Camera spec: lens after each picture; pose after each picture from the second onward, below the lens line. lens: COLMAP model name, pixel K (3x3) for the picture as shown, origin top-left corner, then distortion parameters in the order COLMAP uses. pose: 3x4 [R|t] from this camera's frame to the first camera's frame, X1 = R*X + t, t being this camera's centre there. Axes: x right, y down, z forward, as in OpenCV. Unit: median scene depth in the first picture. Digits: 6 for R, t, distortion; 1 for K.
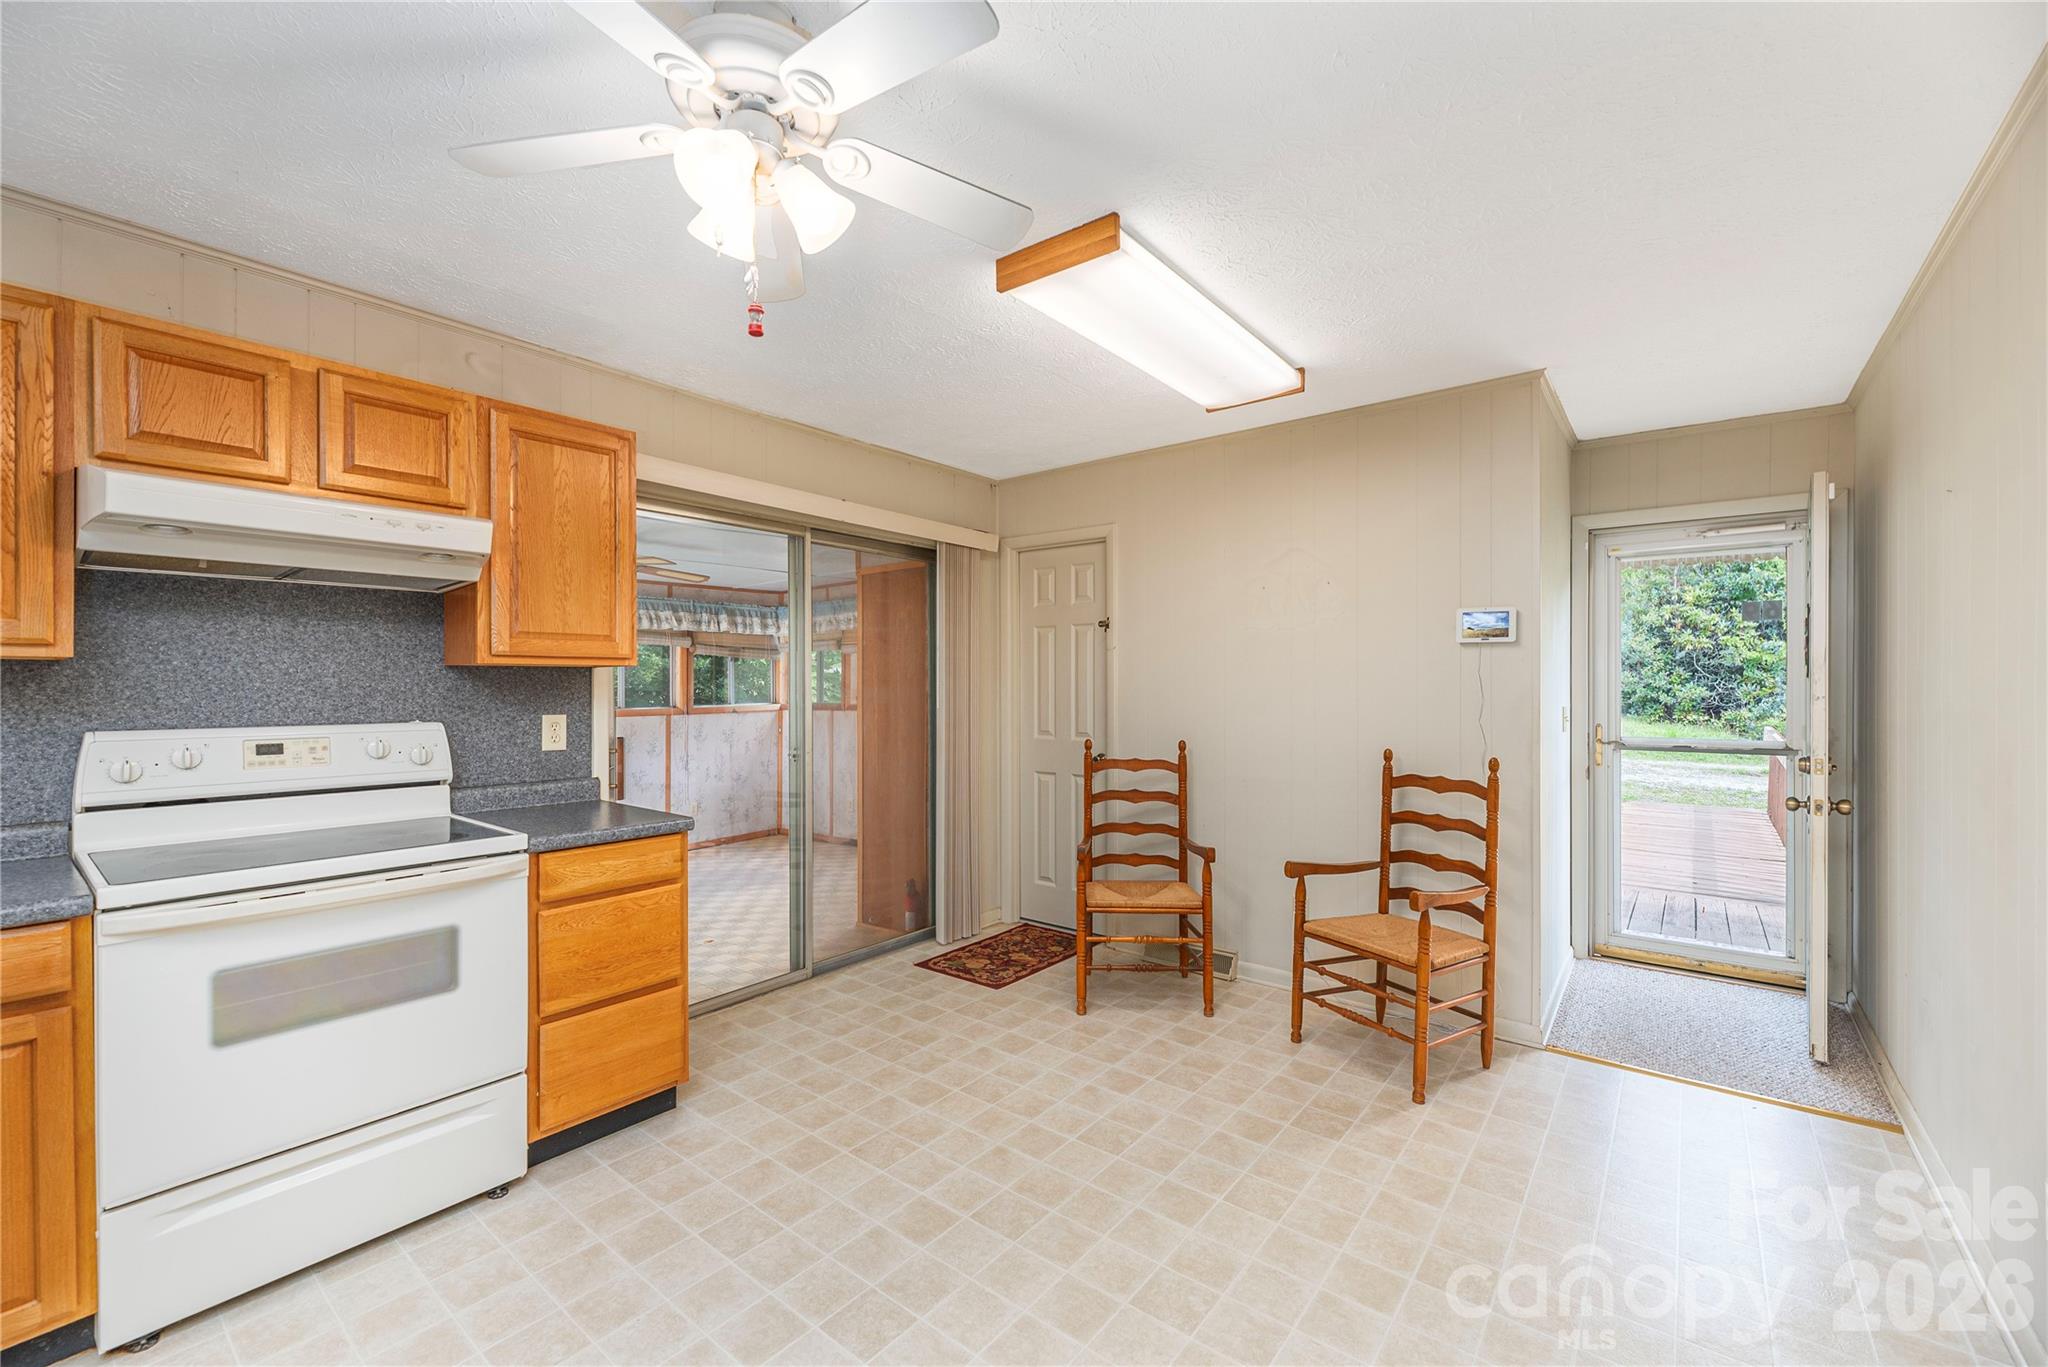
lens RADIAL K [[842.6, 0, 1009.4], [0, 842.6, 681.6], [0, 0, 1]] dist [-0.001316, -0.000153]
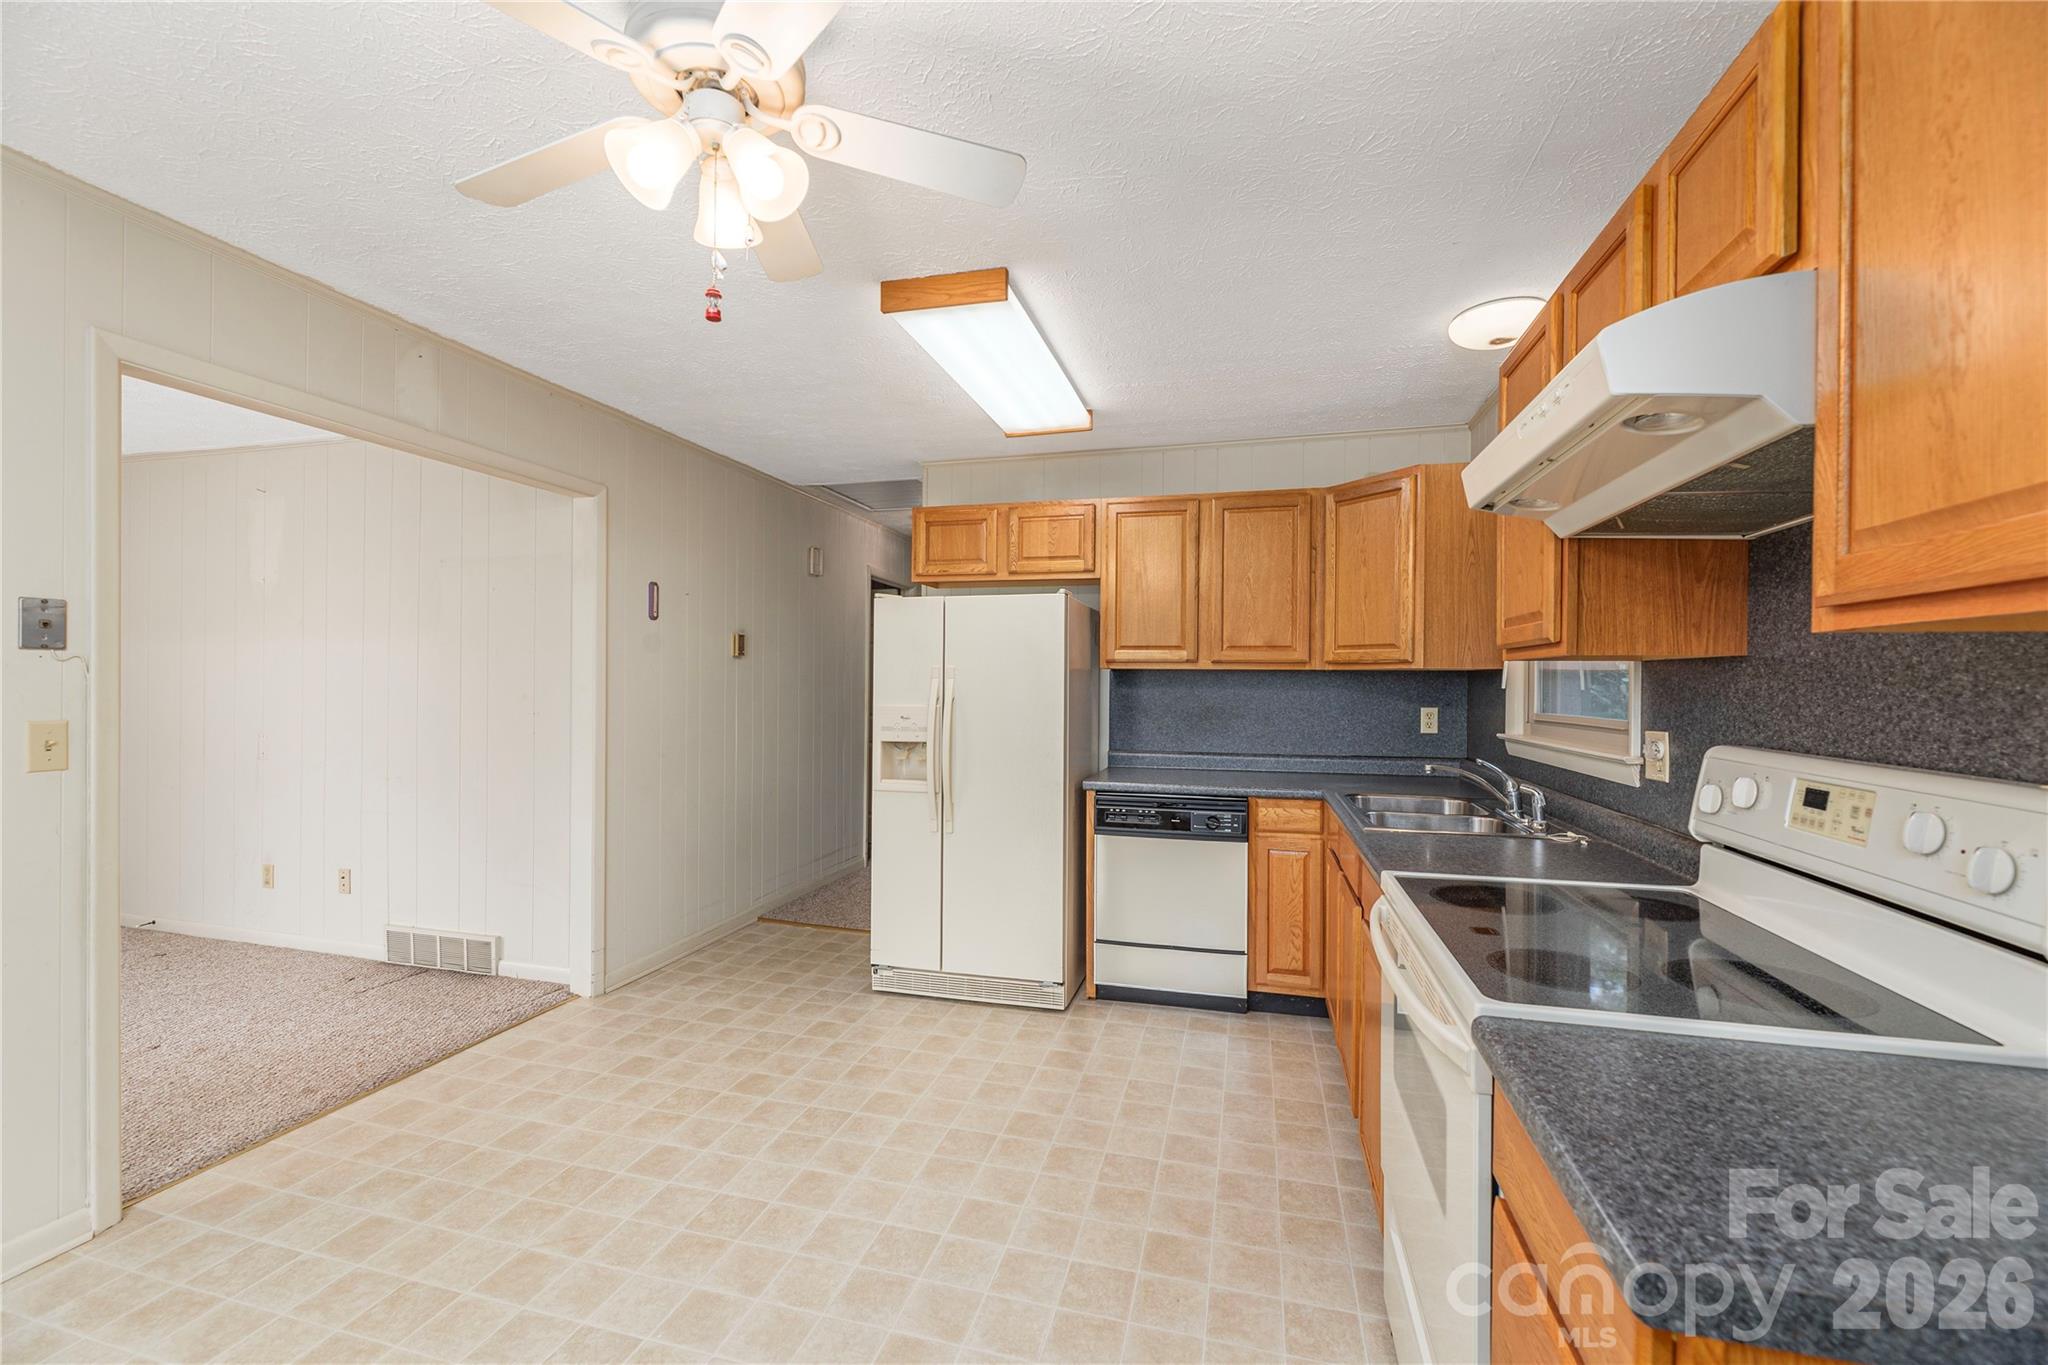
lens RADIAL K [[842.6, 0, 1009.4], [0, 842.6, 680.6], [0, 0, 1]] dist [-0.001316, -0.000153]
pose [[-0.917776, -0.007907, -0.397020, -0.142846], [-0.007489, 0.999969, -0.002604, 0.005243], [0.397028, 0.000583, -0.917806, 1.296430]]
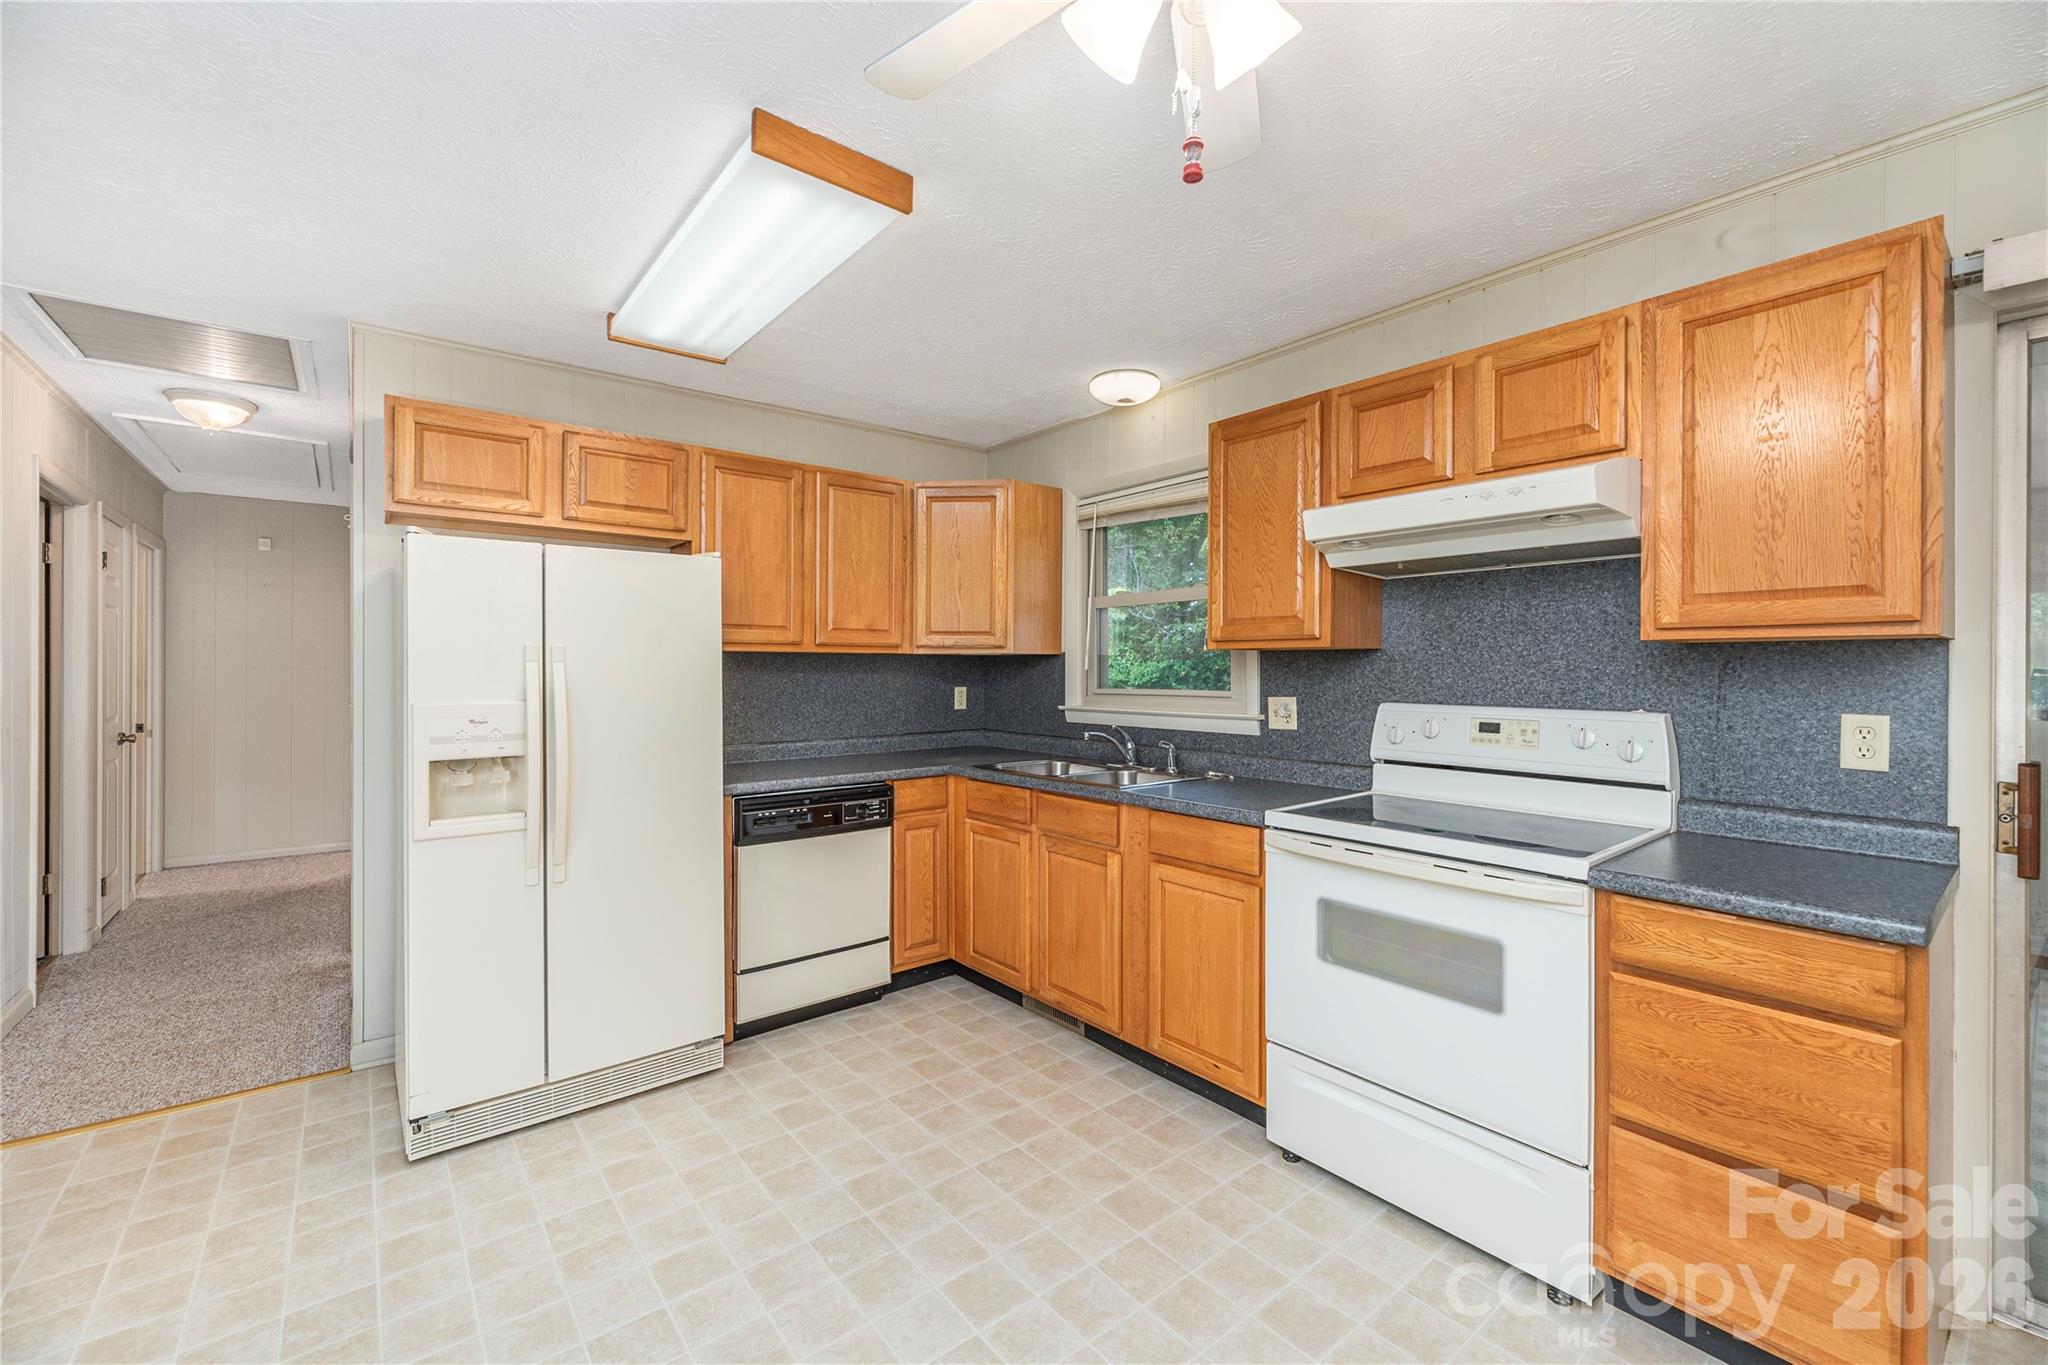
lens RADIAL K [[844.0, 0, 1025.9], [0, 844.0, 664.7], [0, 0, 1]] dist [-0.002456, 0.000034]
pose [[-0.211754, -0.004924, -0.977311, 0.280225], [-0.000857, 0.999988, -0.004853, 0.006538], [0.977323, -0.000190, -0.211755, 0.648108]]
